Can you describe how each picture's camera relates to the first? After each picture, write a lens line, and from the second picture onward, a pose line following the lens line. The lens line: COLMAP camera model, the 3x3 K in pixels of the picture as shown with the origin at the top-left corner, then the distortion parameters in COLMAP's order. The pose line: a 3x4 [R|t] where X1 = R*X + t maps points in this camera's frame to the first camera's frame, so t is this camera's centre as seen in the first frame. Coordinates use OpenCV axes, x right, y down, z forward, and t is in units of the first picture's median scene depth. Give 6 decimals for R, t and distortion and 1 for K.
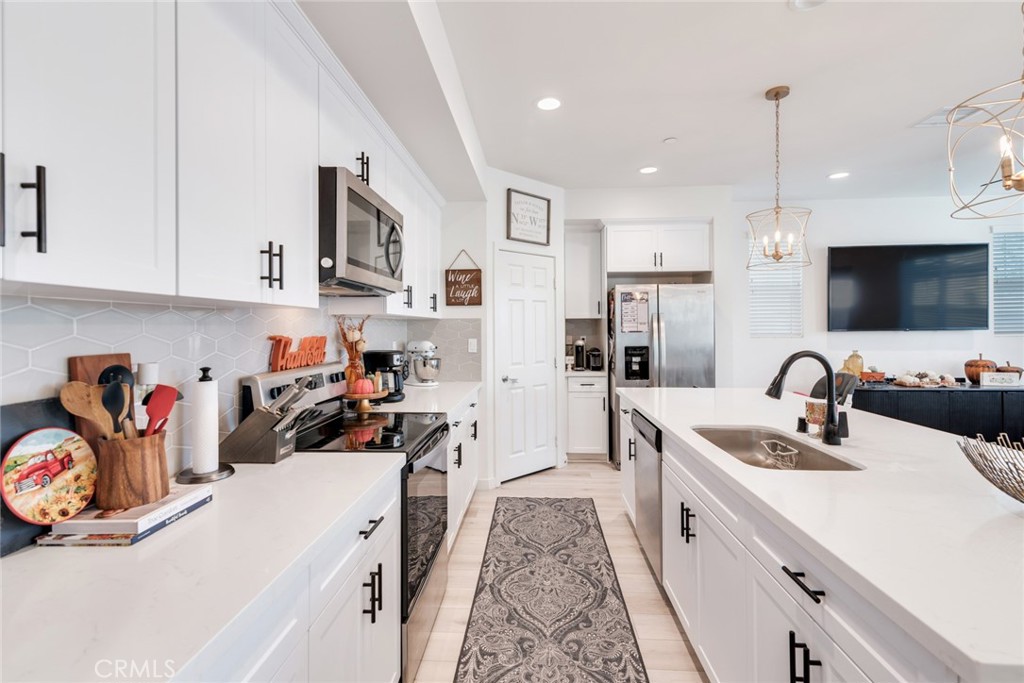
lens RADIAL K [[466.2, 0, 509.2], [0, 466.2, 329.2], [0, 0, 1]] dist [0.013301, -0.000687]
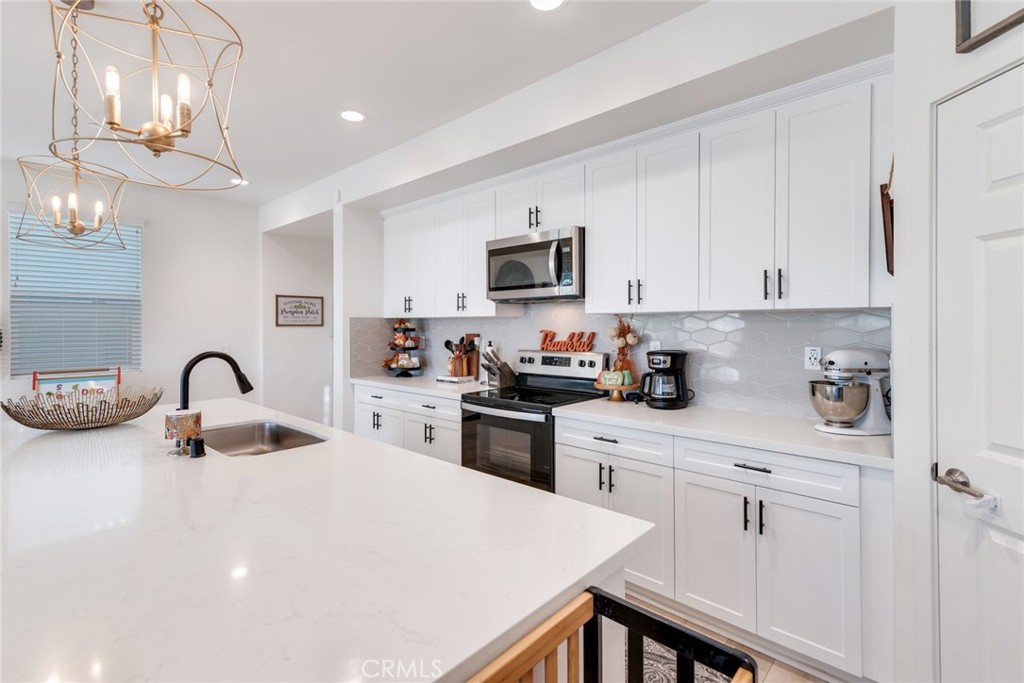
lens RADIAL K [[466.2, 0, 509.2], [0, 466.2, 329.2], [0, 0, 1]] dist [0.013301, -0.000687]
pose [[-0.629294, 0.013292, -0.777054, 0.552038], [0.003736, 0.999894, 0.014078, -0.008645], [0.777158, 0.005956, -0.629277, 1.175671]]
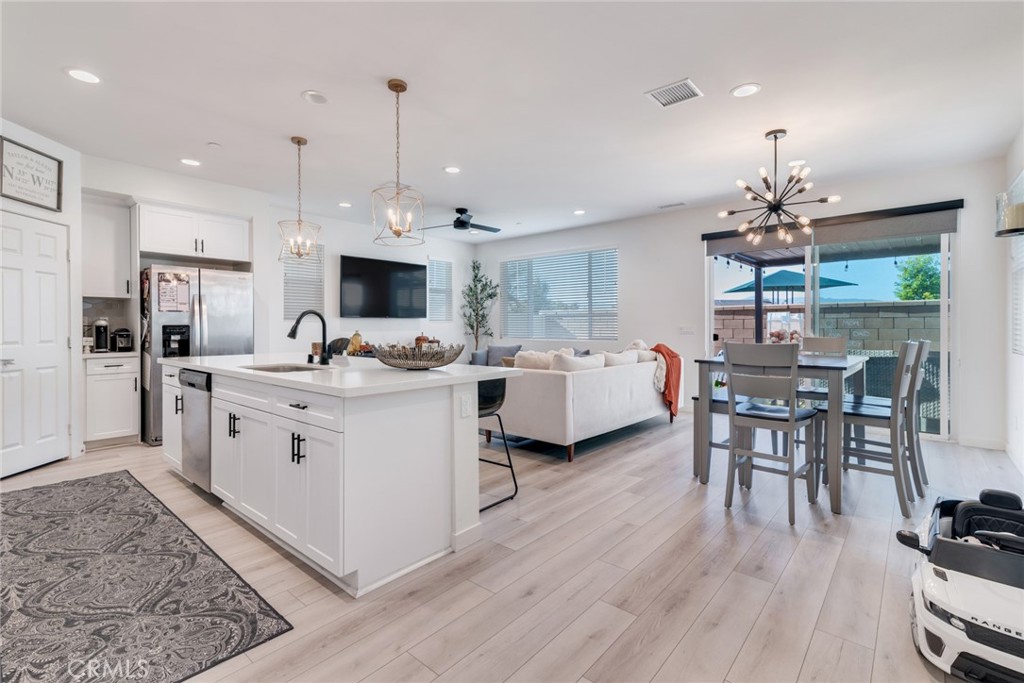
lens RADIAL K [[466.2, 0, 509.2], [0, 466.2, 329.2], [0, 0, 1]] dist [0.013301, -0.000687]
pose [[0.610065, 0.003606, 0.792343, -0.141845], [-0.000952, 0.999992, -0.003818, 0.065281], [-0.792351, 0.001575, 0.610063, -0.318983]]
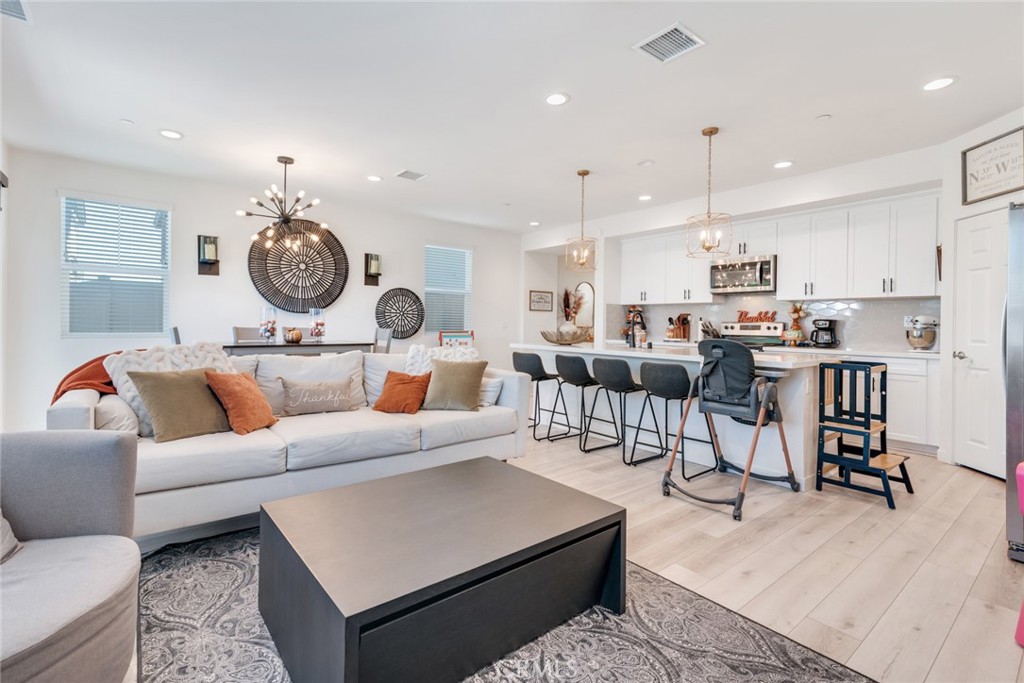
lens RADIAL K [[463.9, 0, 506.1], [0, 463.9, 323.9], [0, 0, 1]] dist [0.003744, 0.000386]
pose [[-0.744979, -0.001725, -0.667086, 1.582333], [-0.009644, 0.999920, 0.008185, 0.053738], [0.667018, 0.012531, -0.744936, 1.326013]]
